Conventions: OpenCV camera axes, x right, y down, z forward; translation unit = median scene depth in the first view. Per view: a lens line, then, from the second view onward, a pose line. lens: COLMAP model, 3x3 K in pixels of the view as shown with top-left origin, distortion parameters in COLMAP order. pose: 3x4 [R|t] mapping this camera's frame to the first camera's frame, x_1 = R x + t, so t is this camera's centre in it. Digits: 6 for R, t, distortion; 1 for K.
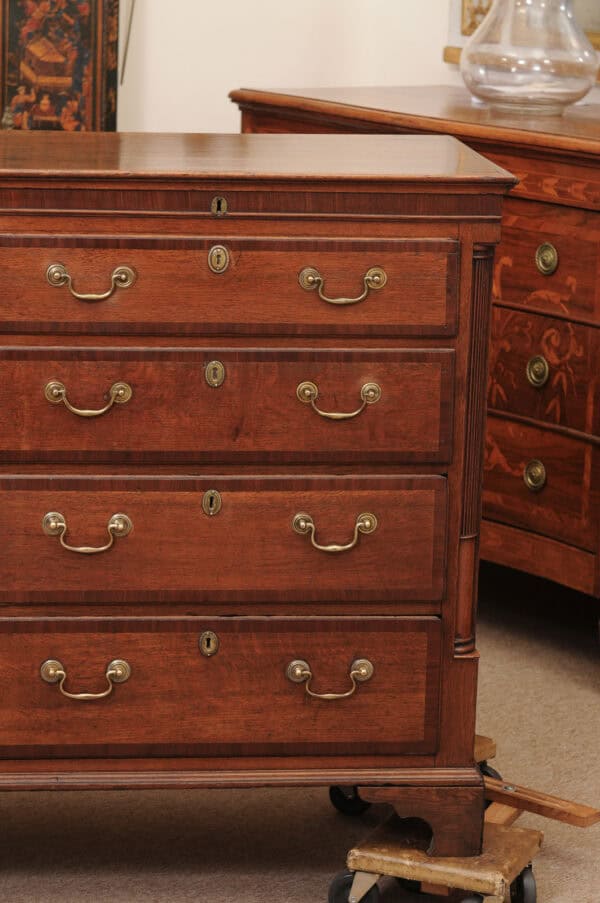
lens RADIAL K [[2593.7, 0, 300.0], [0, 2593.7, 451.5], [0, 0, 1]] dist [0.100141, 0.348923]
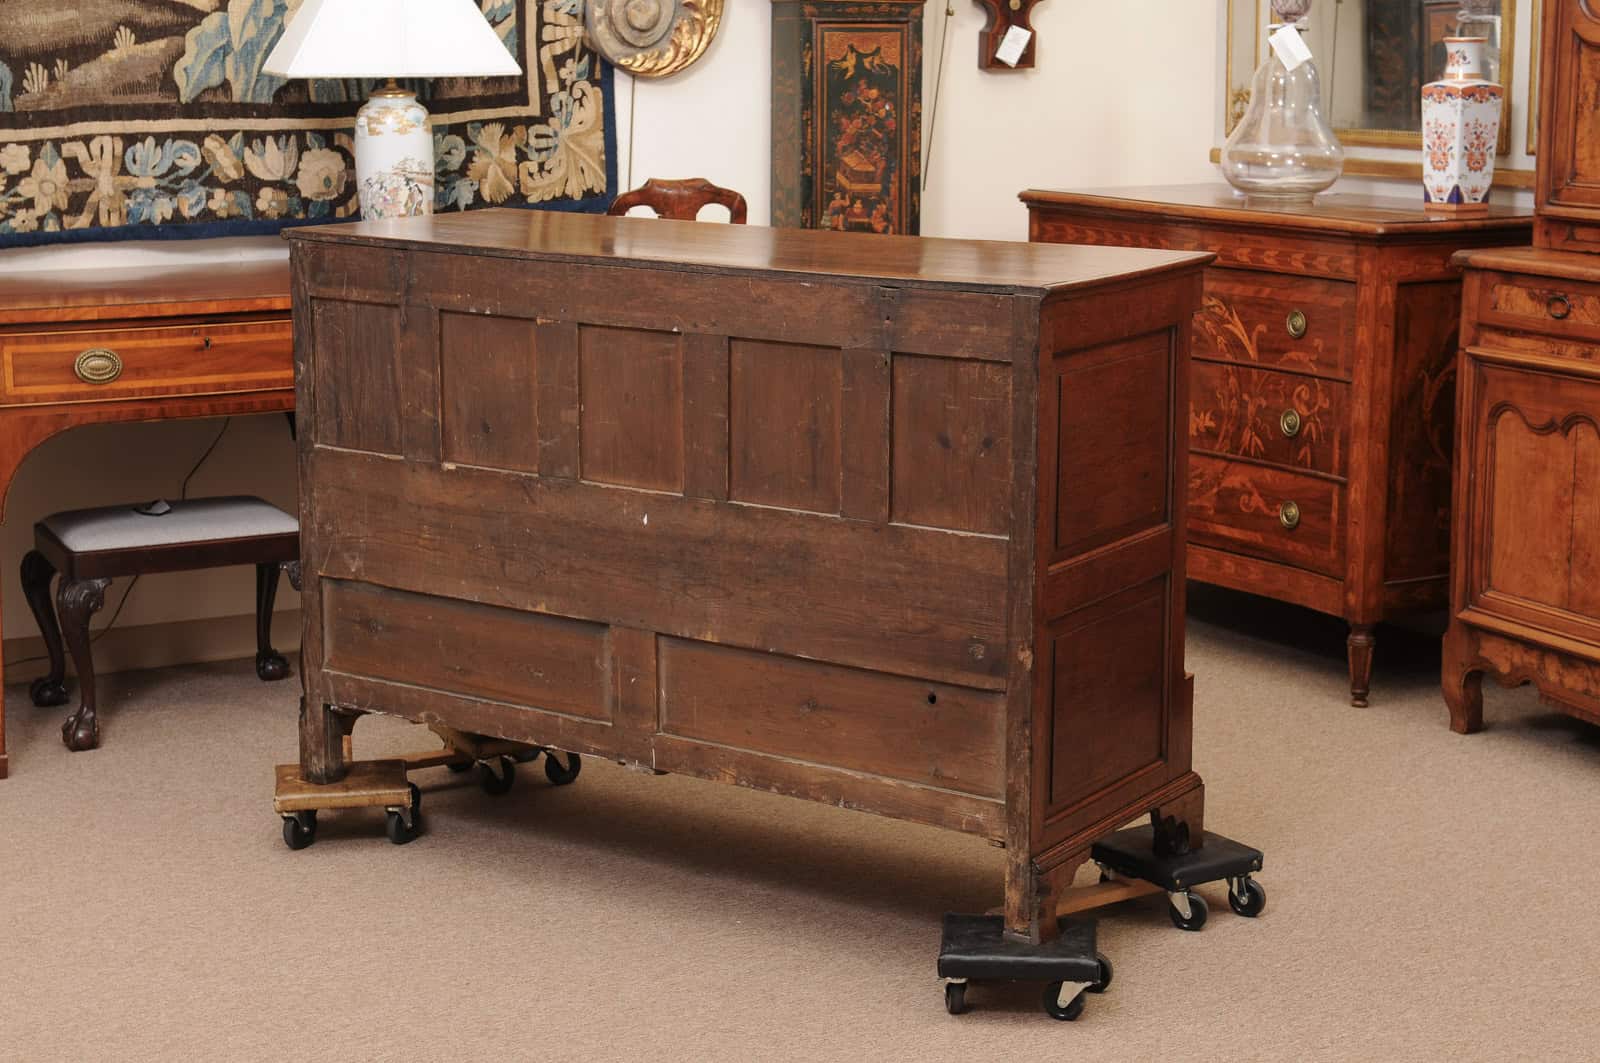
lens RADIAL K [[2619.2, 0, 800.0], [0, 2619.2, 531.5], [0, 0, 1]] dist [0.053108, 0.095714]
pose [[0.993061, -0.013324, -0.116841, 0.011527], [0.010399, 0.999618, -0.025606, 0.044019], [0.117137, 0.024213, 0.992821, -0.170482]]
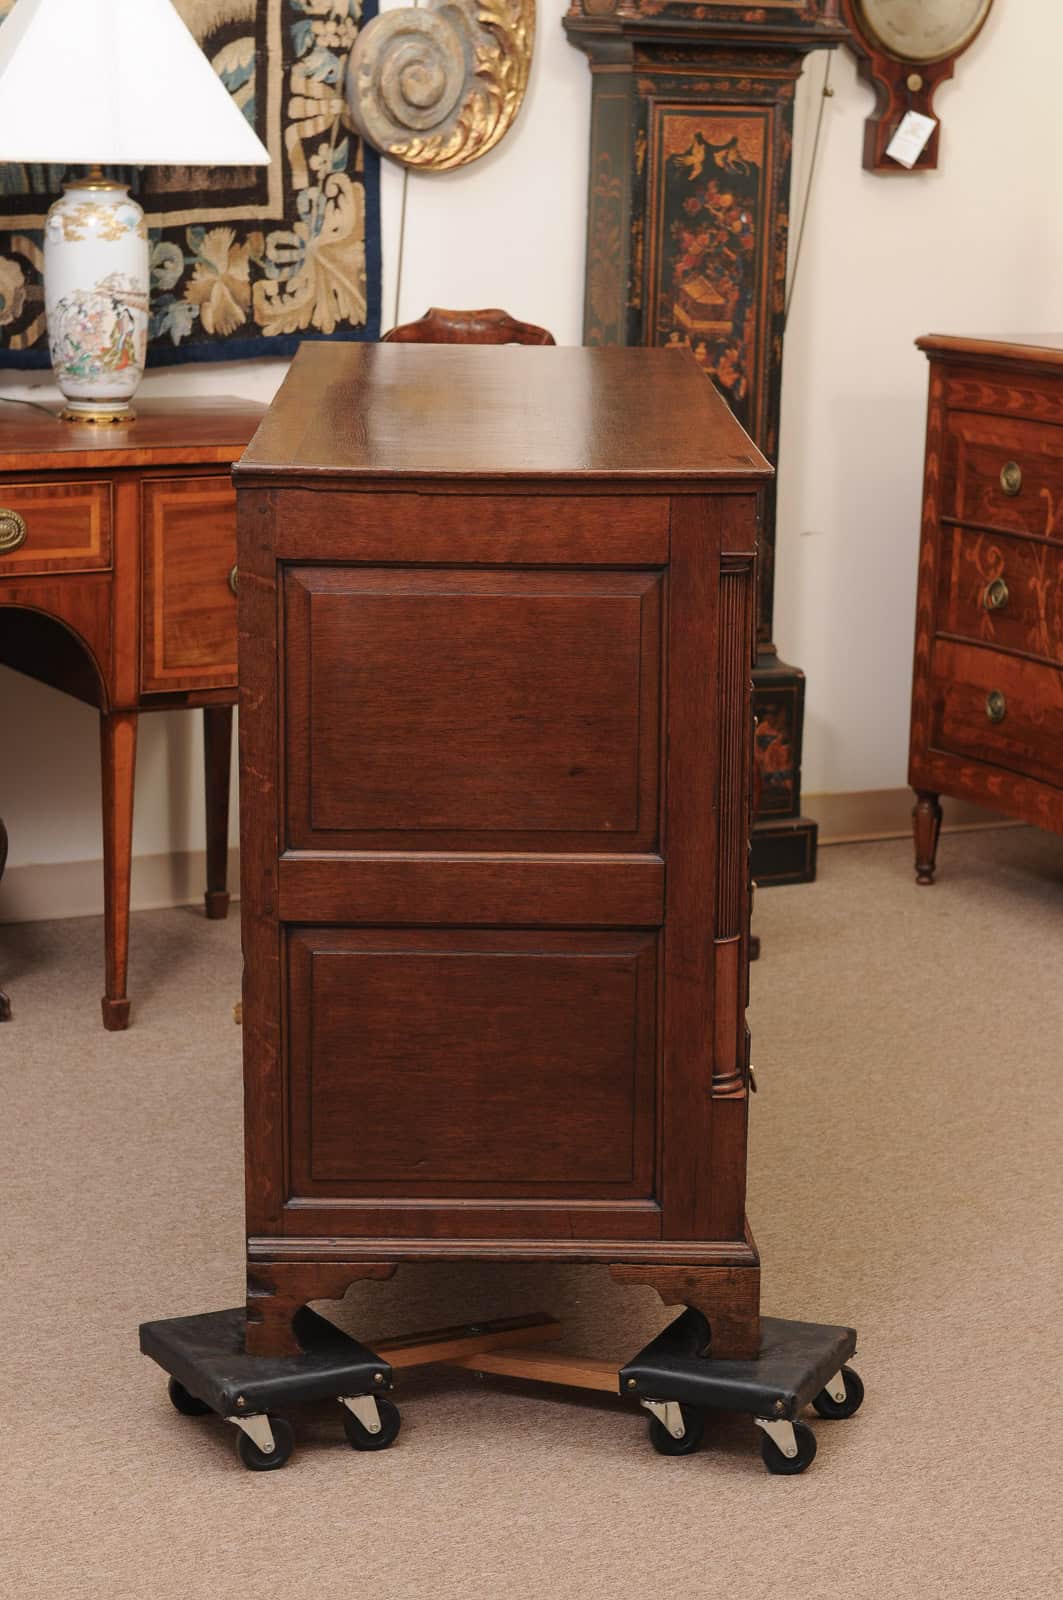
lens RADIAL K [[3596.0, 0, 531.5], [0, 3596.0, 800.0], [0, 0, 1]] dist [0.098318, 0.383057]
pose [[0.994406, 0.010656, -0.105090, -0.030241], [-0.013024, 0.999676, -0.021872, 0.045363], [0.104823, 0.023118, 0.994222, -0.205758]]
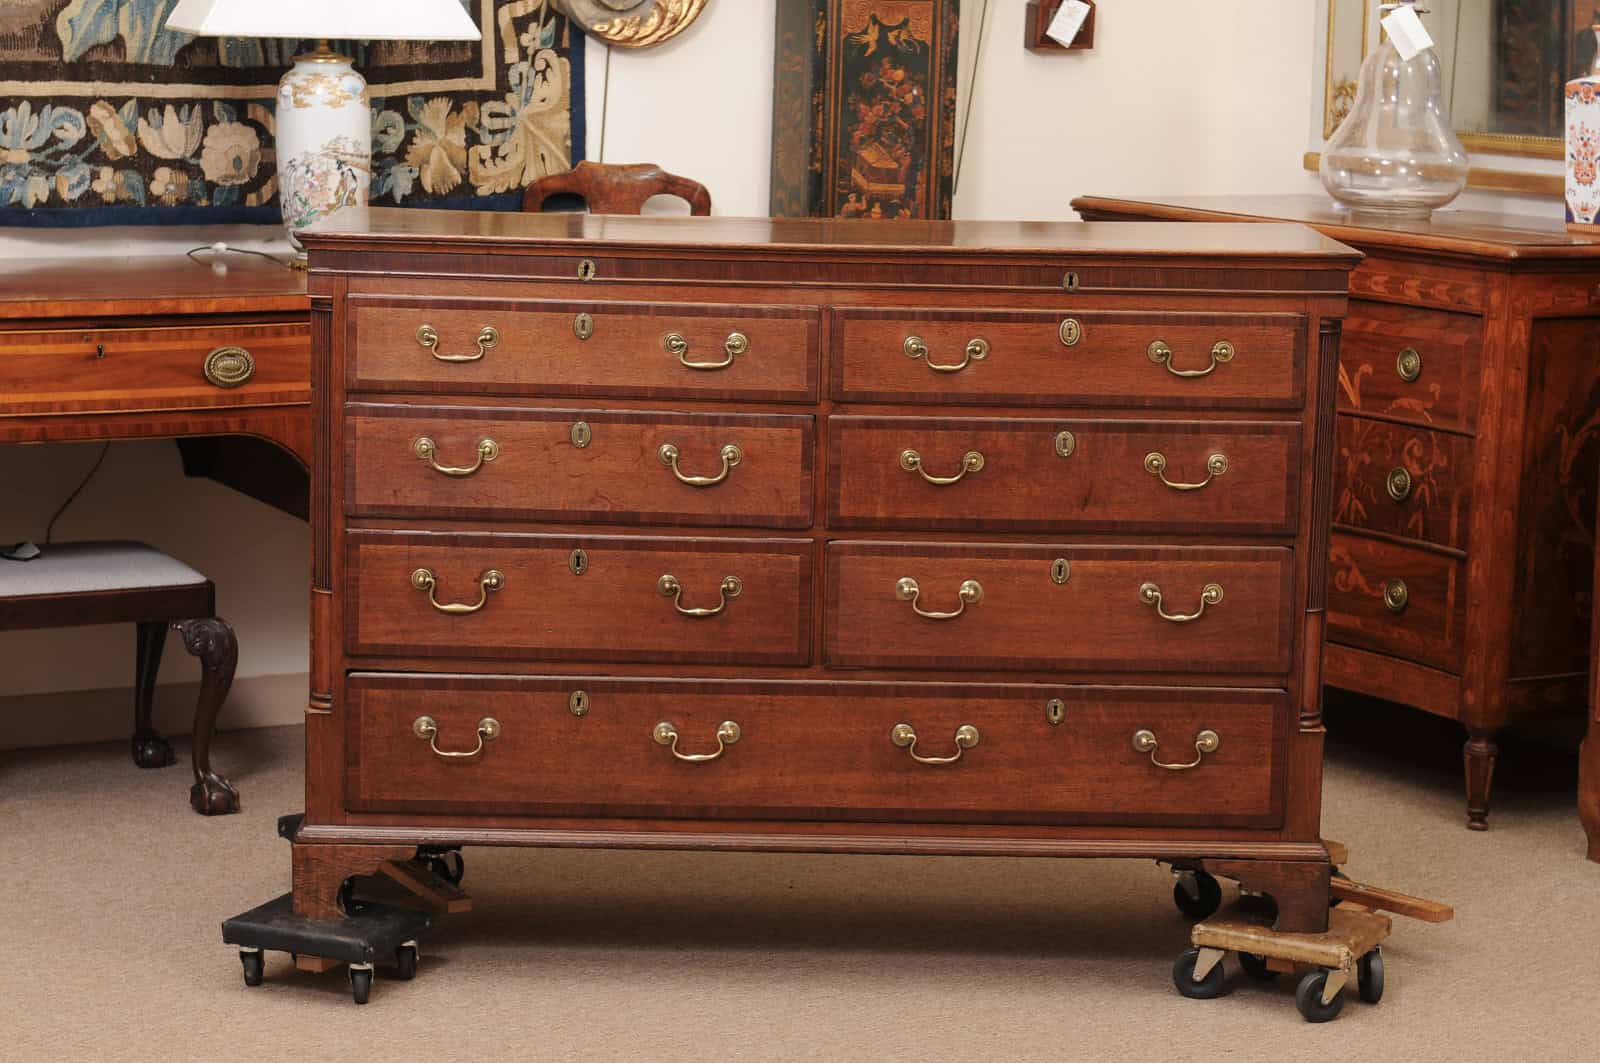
lens RADIAL K [[3392.8, 0, 800.0], [0, 3392.8, 531.5], [0, 0, 1]] dist [0.106045, 0.293933]
pose [[0.995092, 0.007910, -0.098637, -0.003037], [-0.013651, 0.998242, -0.057670, 0.060562], [0.098007, 0.058734, 0.993451, -0.250962]]
